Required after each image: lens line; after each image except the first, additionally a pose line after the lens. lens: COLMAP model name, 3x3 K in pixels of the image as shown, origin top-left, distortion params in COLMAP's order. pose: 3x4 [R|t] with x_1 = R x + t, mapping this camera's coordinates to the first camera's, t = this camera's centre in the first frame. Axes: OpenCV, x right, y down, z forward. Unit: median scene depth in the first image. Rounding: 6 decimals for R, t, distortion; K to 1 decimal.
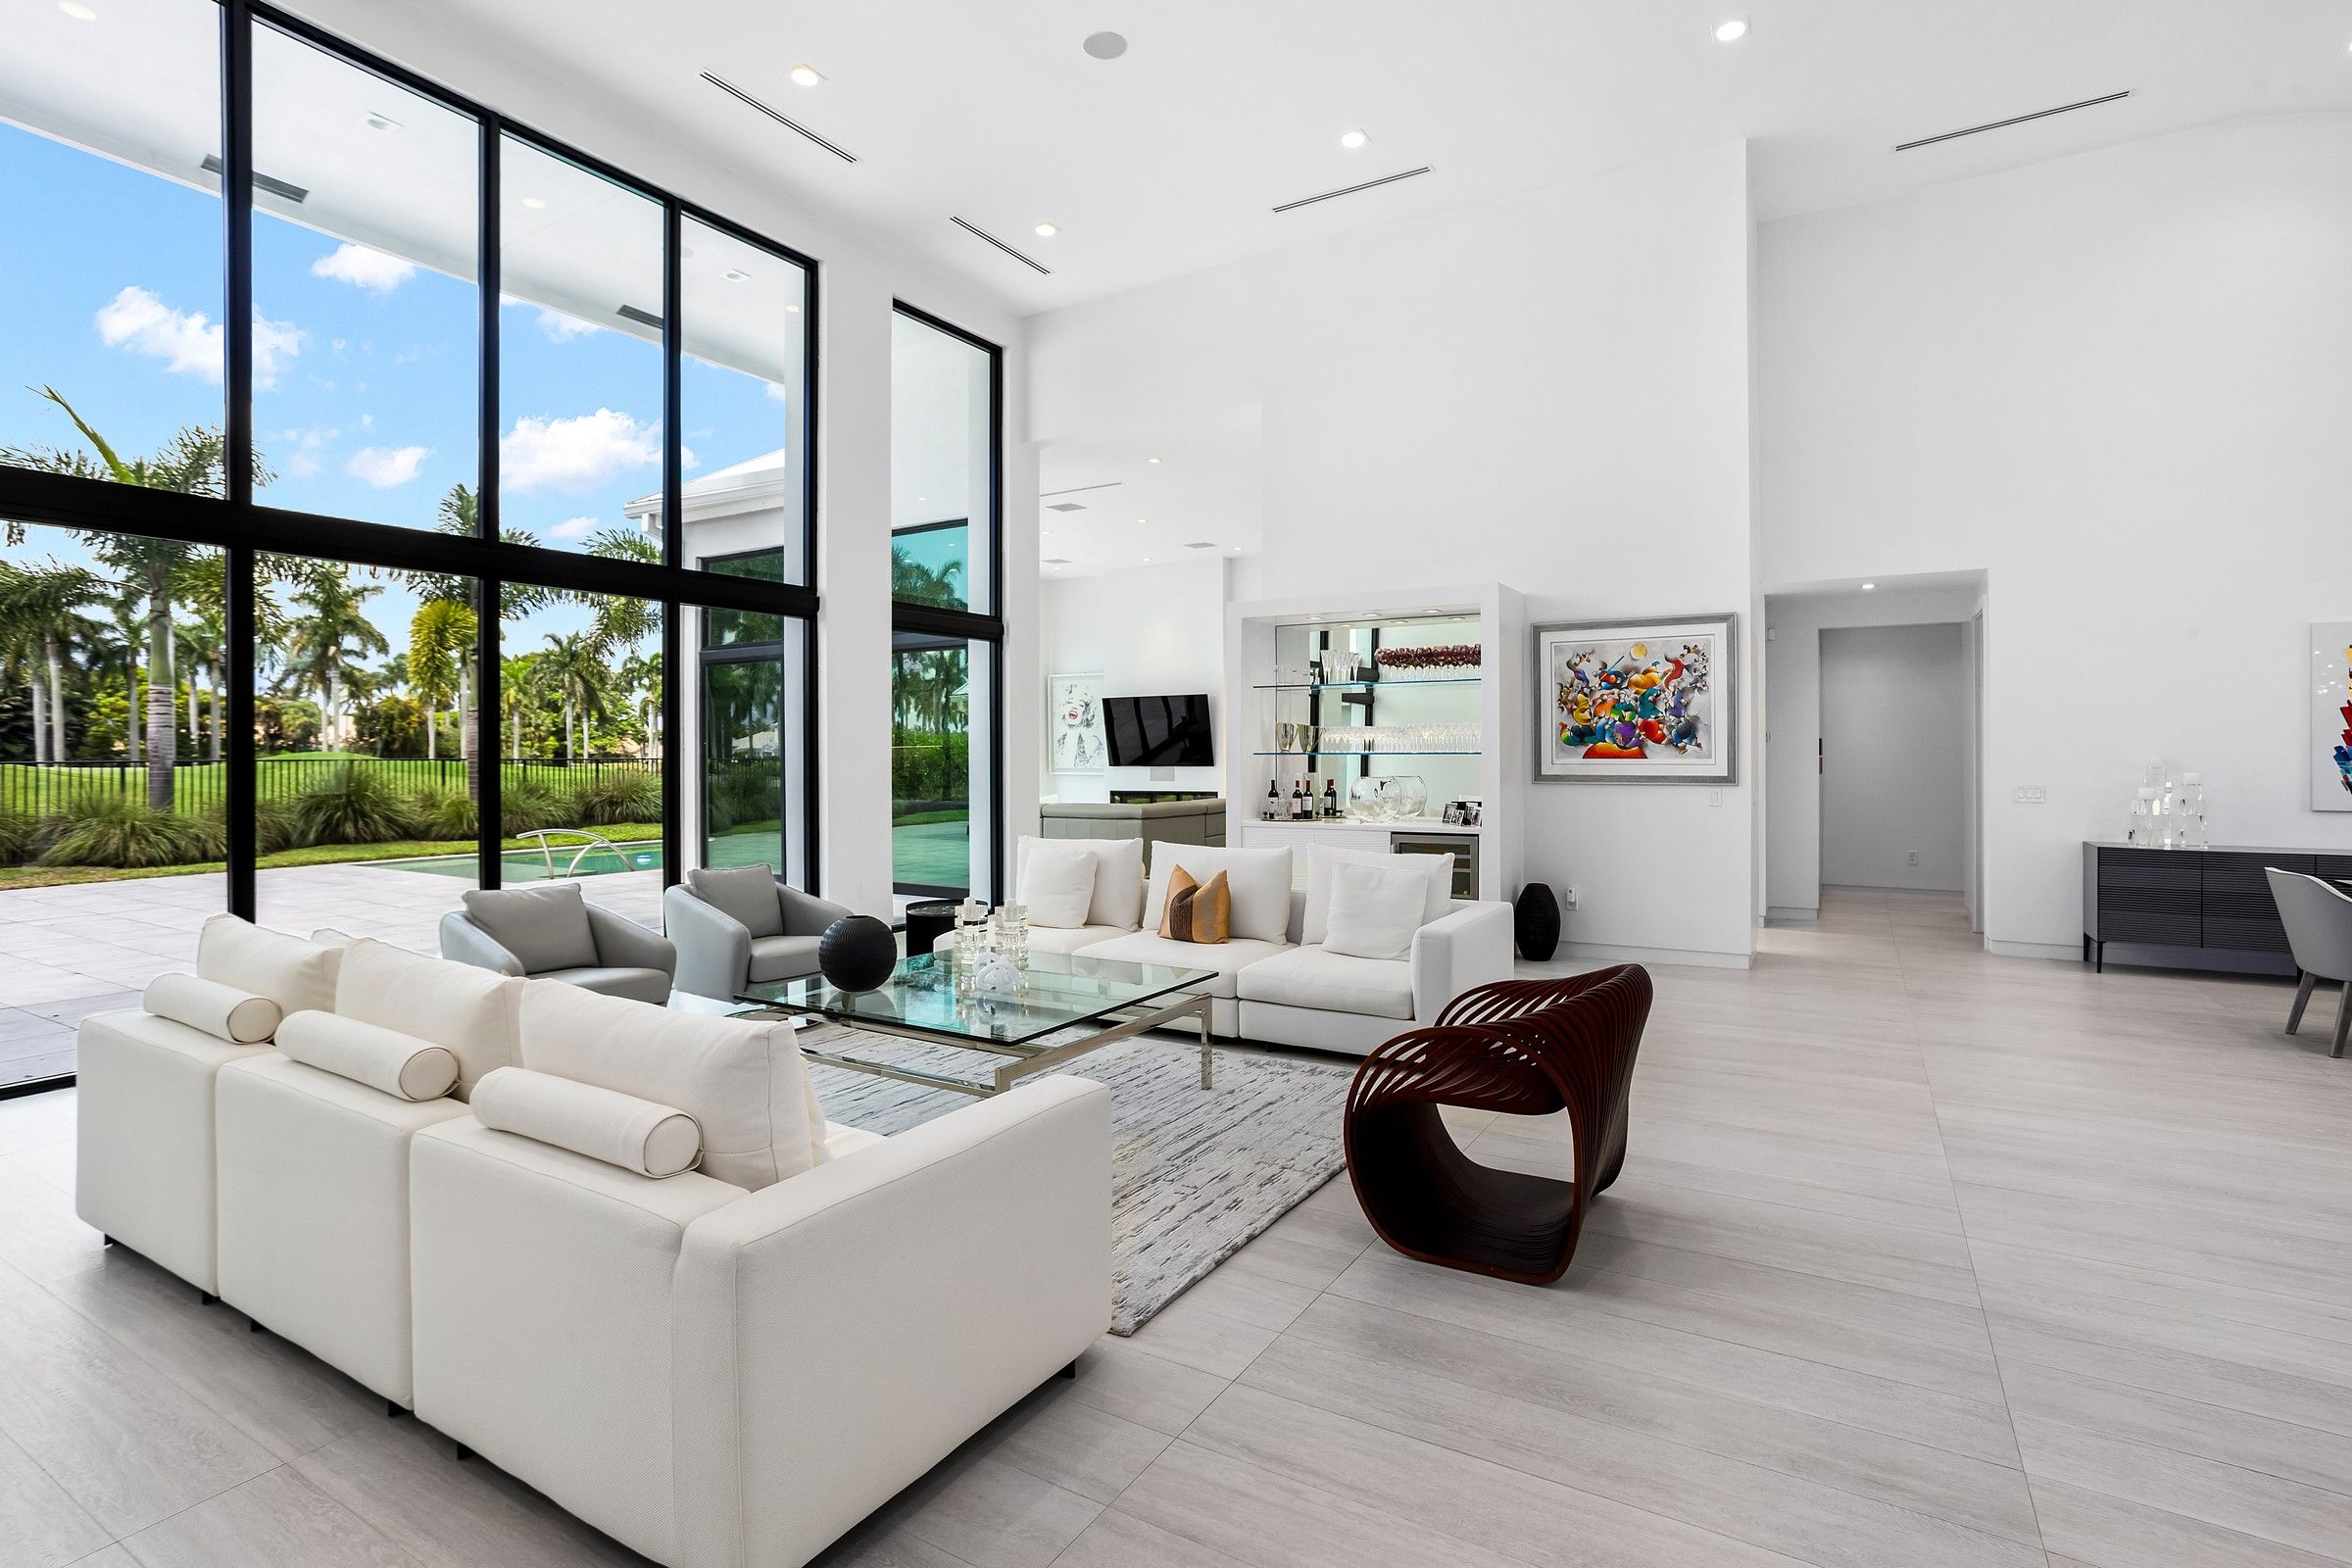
lens RADIAL K [[1144.1, 0, 1165.7], [0, 1144.1, 755.3], [0, 0, 1]] dist [-0.056772, 0.029386]
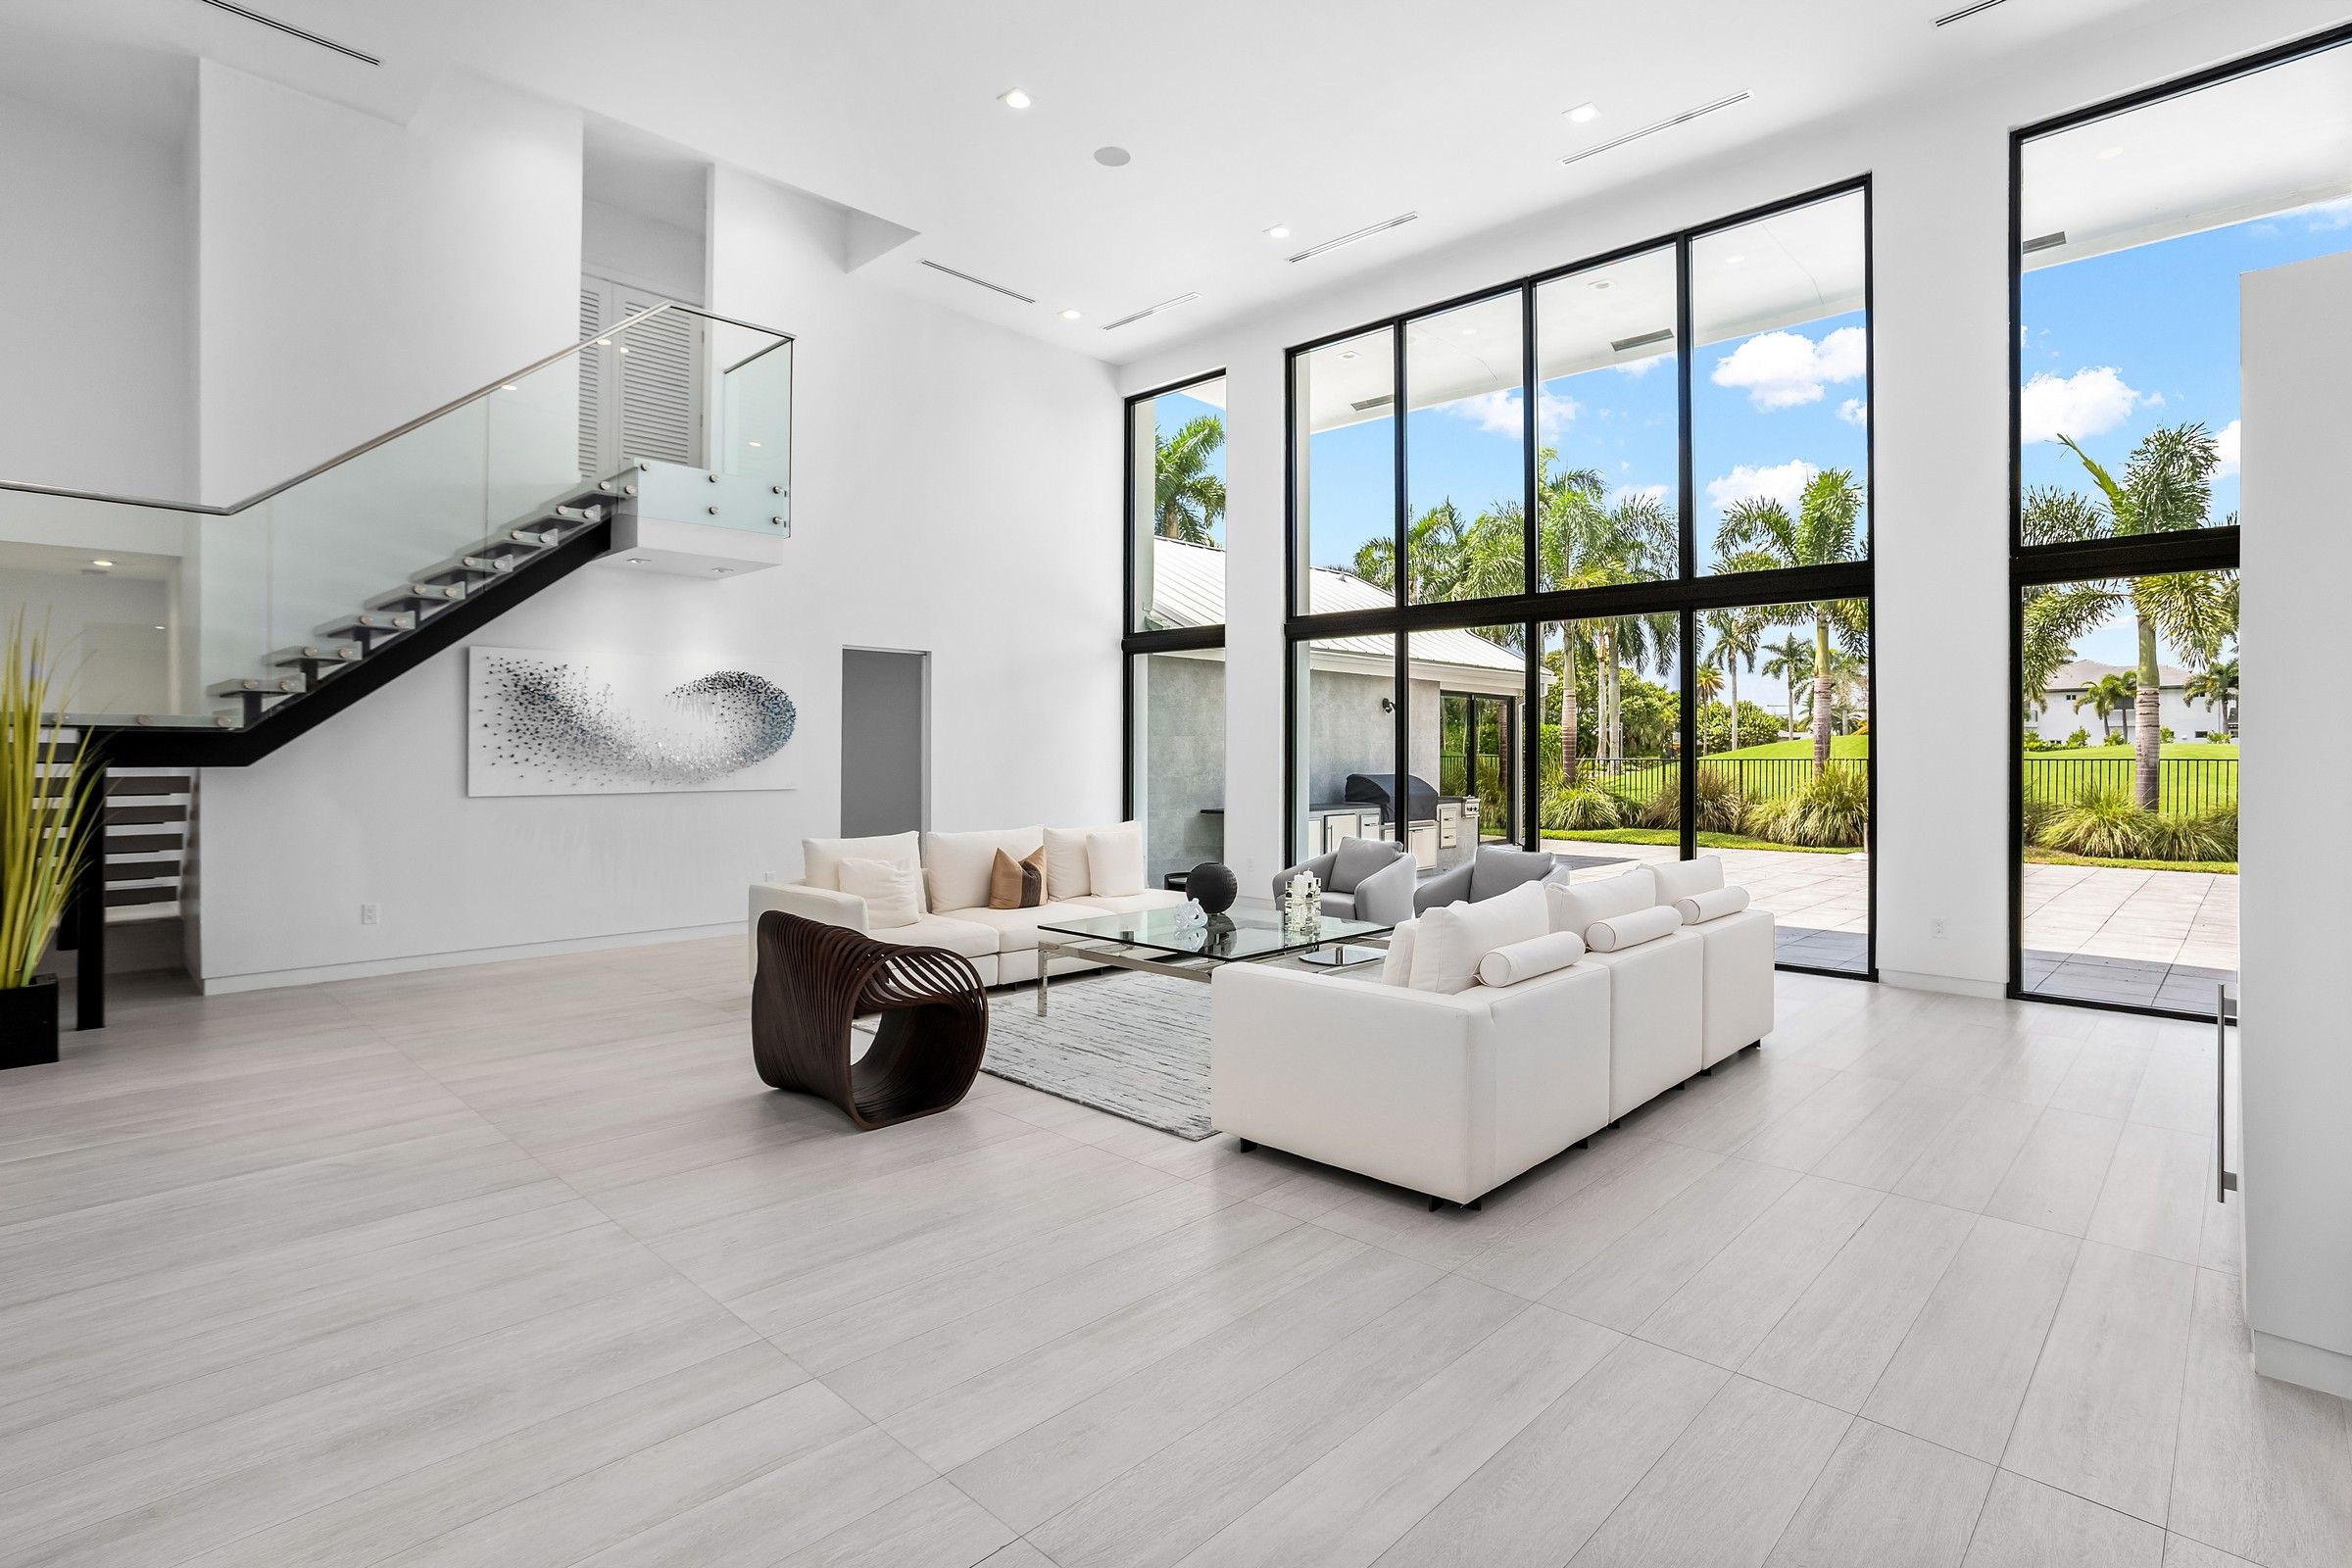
lens RADIAL K [[1144.1, 0, 1165.7], [0, 1144.1, 755.3], [0, 0, 1]] dist [-0.056772, 0.029386]
pose [[-0.224511, 0.003793, -0.974464, 0.697459], [-0.001748, 0.999989, 0.004295, -0.004038], [0.974470, 0.002667, -0.224502, 0.747220]]
